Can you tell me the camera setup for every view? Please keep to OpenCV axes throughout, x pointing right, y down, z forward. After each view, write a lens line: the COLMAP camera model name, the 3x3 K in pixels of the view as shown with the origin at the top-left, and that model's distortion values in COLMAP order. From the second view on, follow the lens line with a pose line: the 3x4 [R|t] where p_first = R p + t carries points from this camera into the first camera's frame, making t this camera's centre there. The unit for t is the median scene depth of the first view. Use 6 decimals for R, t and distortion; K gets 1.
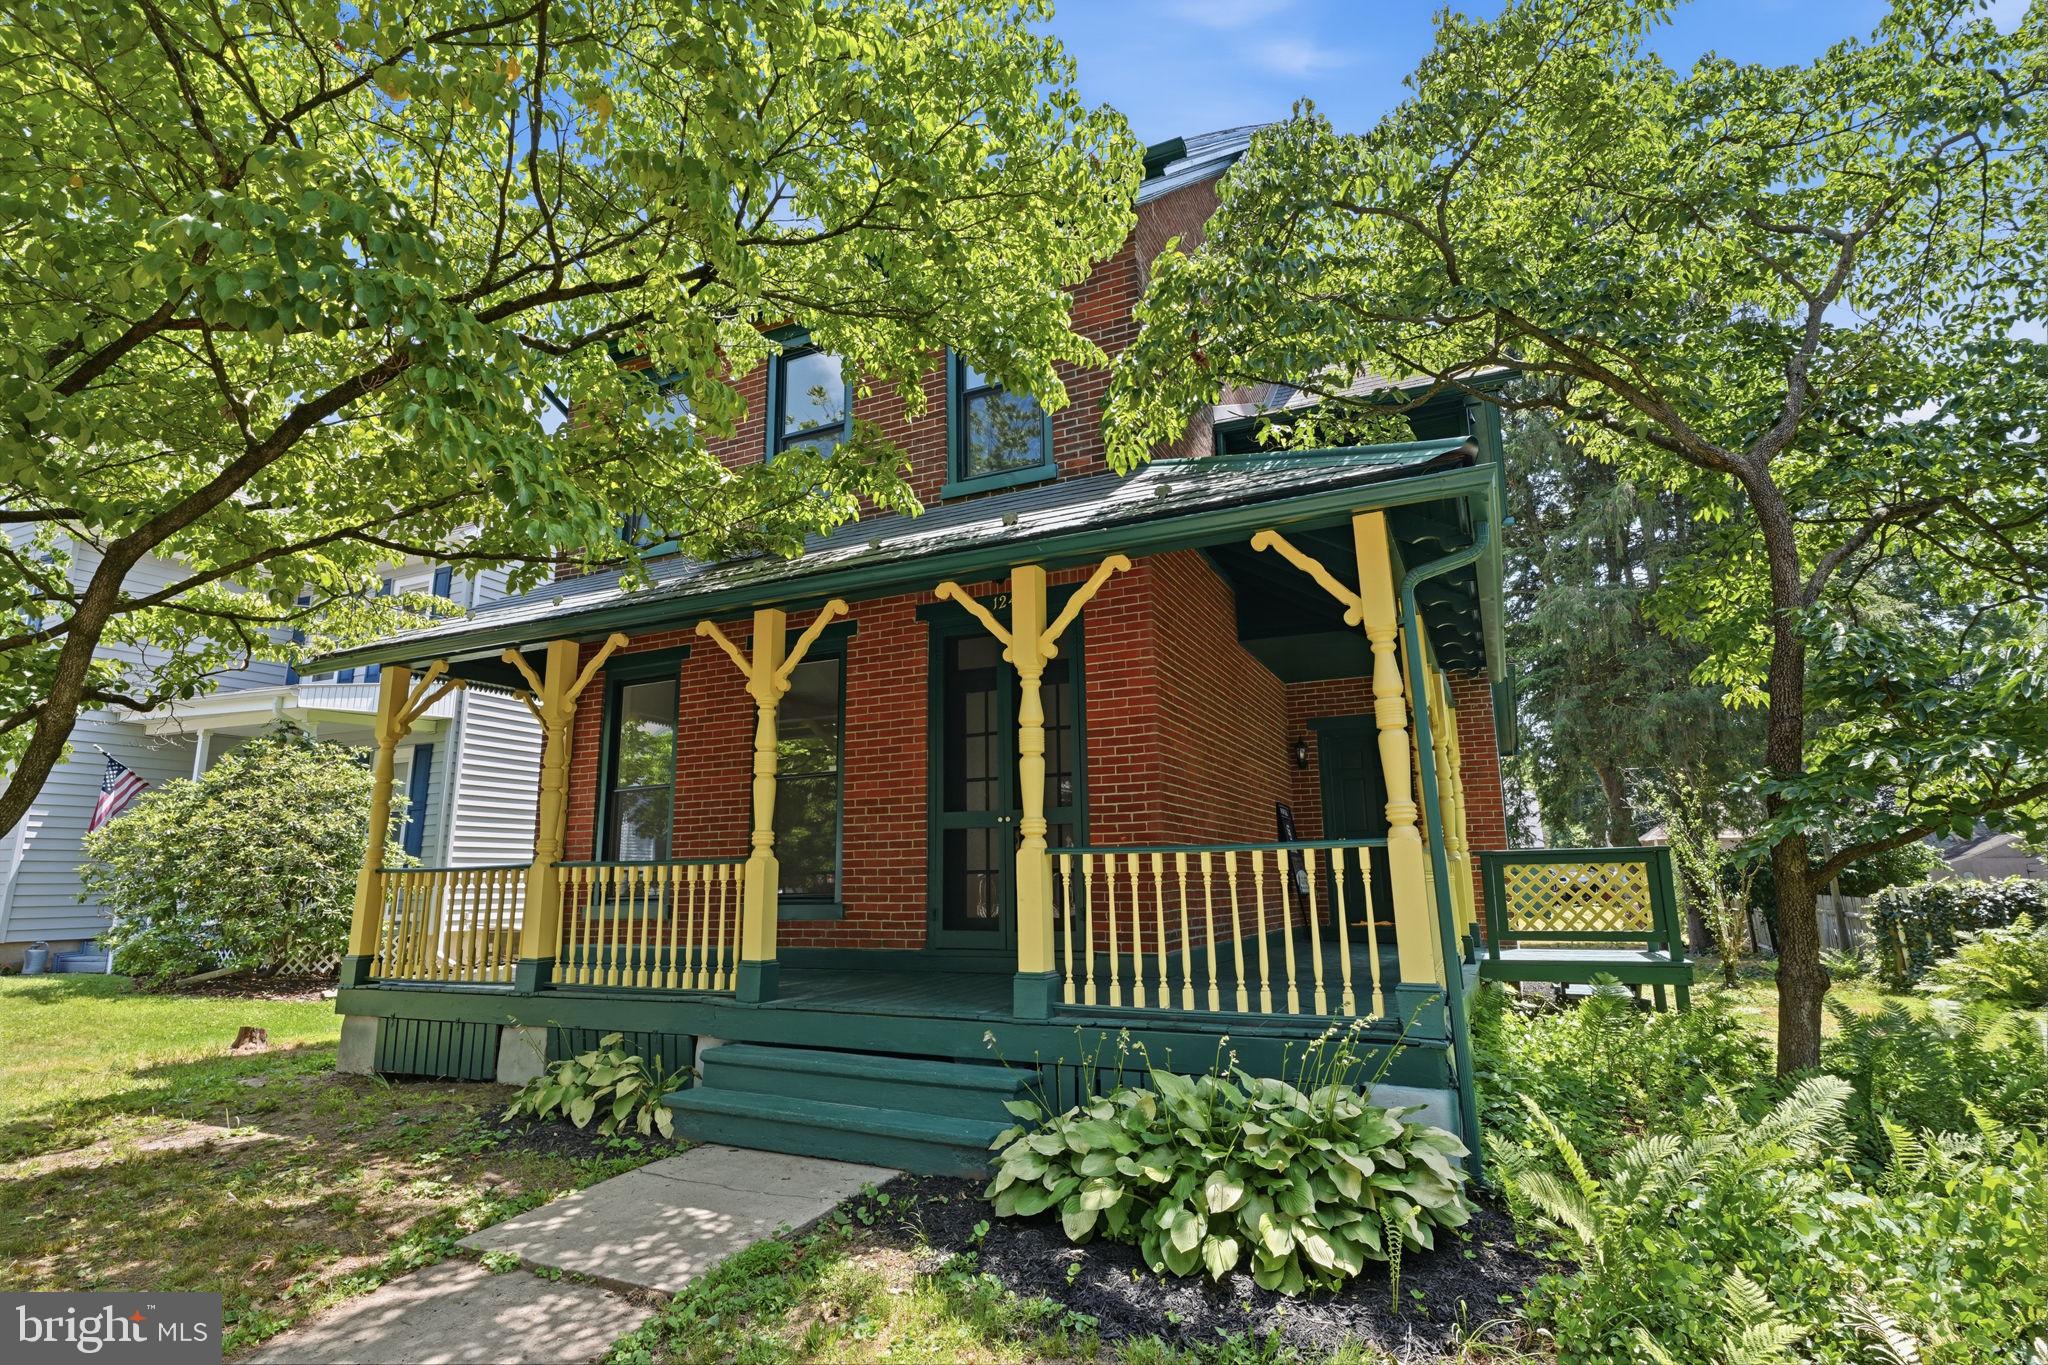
lens RADIAL K [[953.9, 0, 1043.7], [0, 953.9, 682.5], [0, 0, 1]] dist [0.000537, -0.000269]
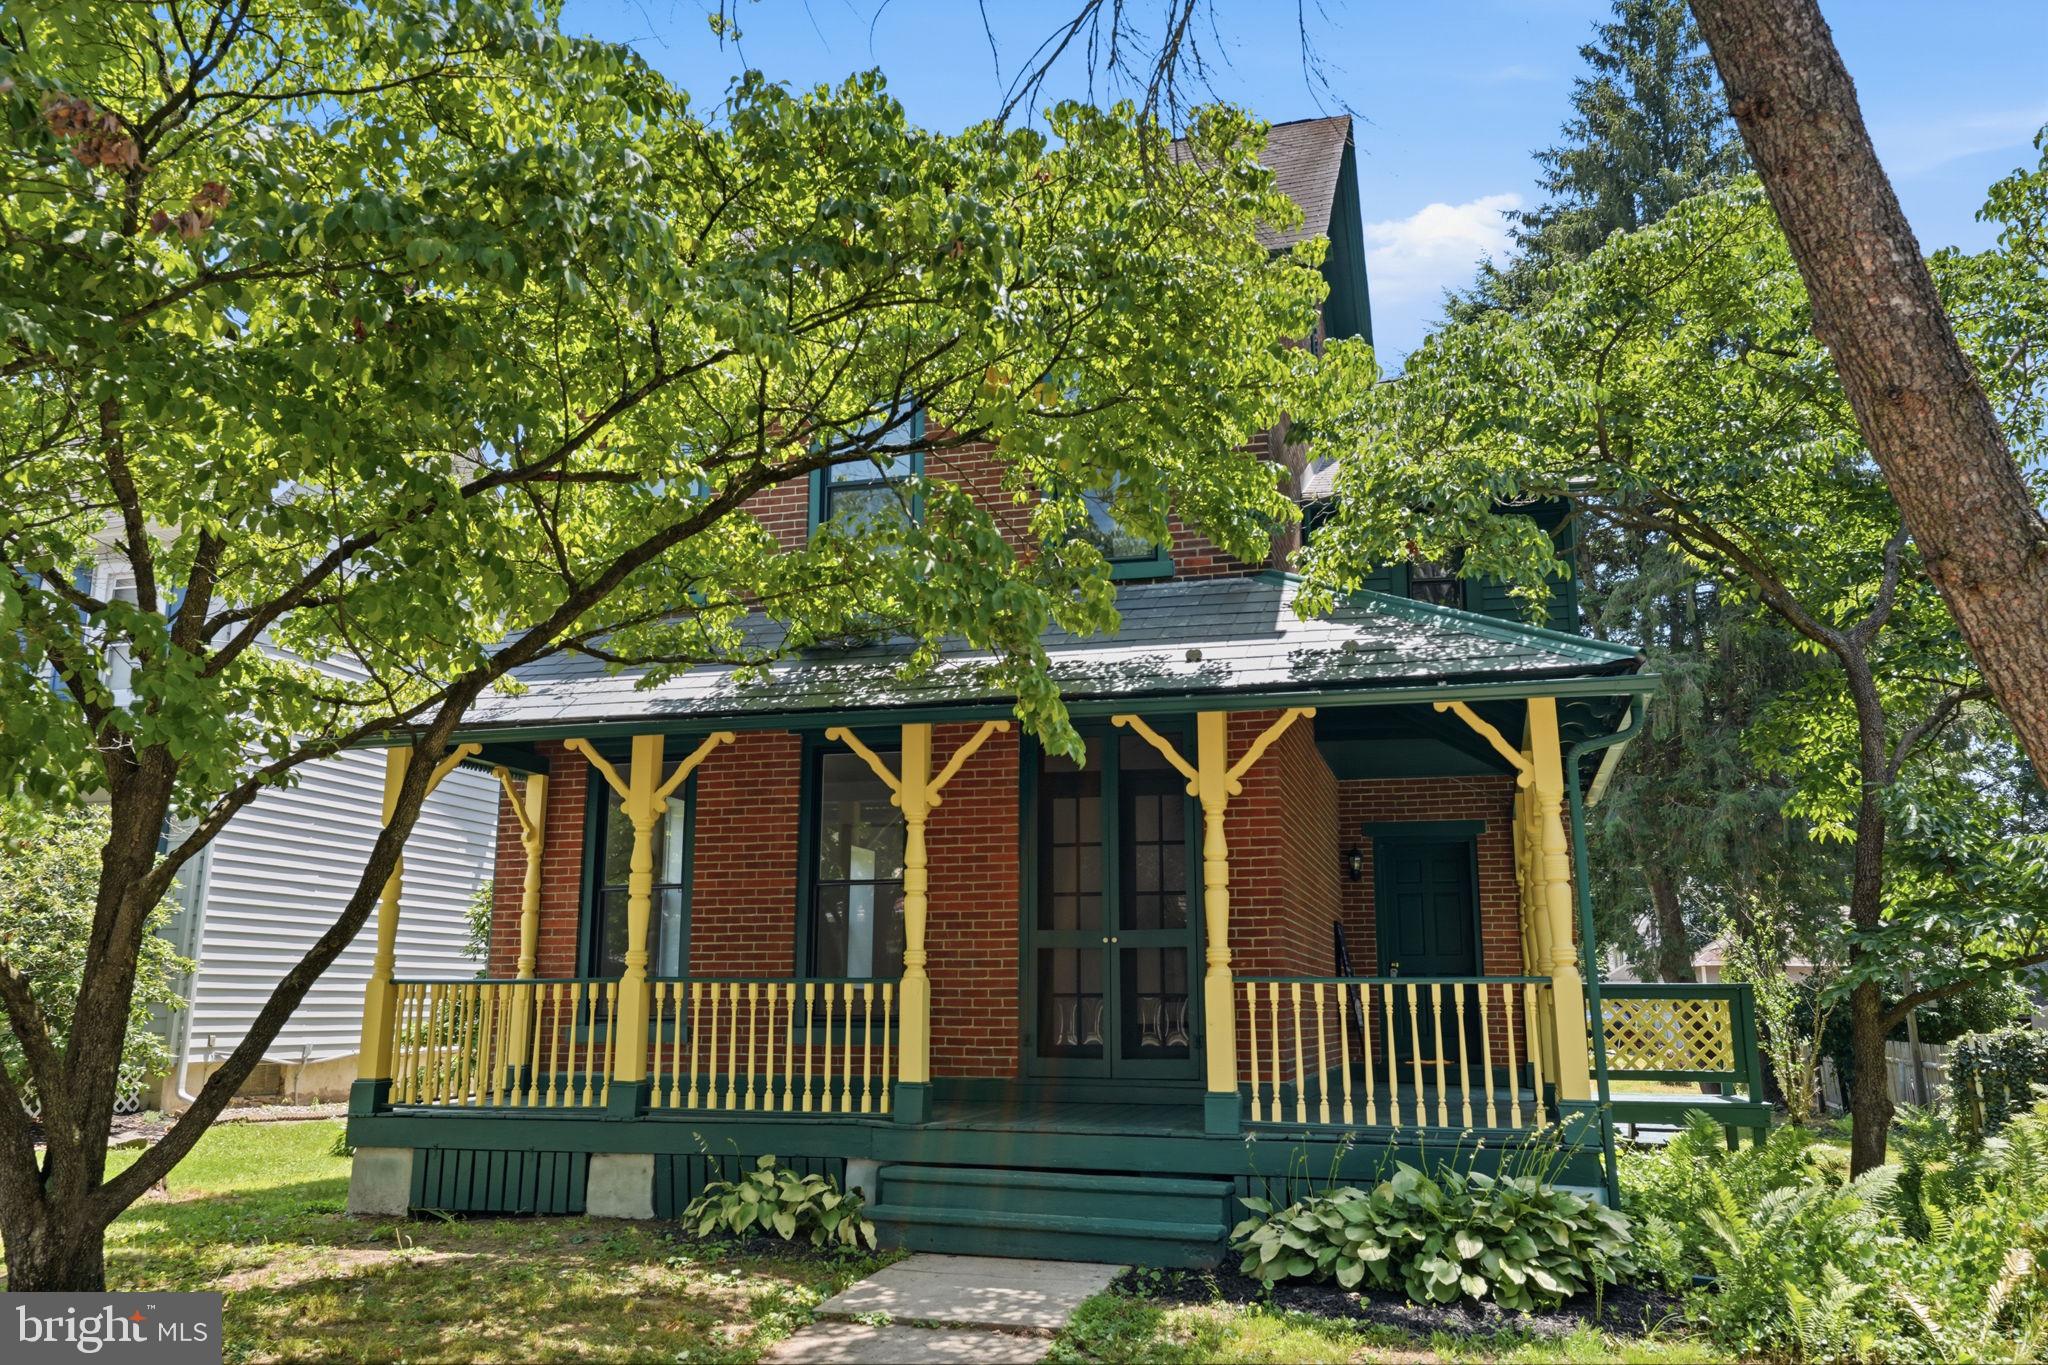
lens RADIAL K [[1515.5, 0, 1024.0], [0, 1515.5, 682.5], [0, 0, 1]] dist [0.027406, 0.005282]
pose [[0.986849, 0.050754, 0.153470, -0.478425], [-0.049972, 0.998710, -0.008951, -0.120993], [-0.153726, 0.001164, 0.988113, -0.610507]]
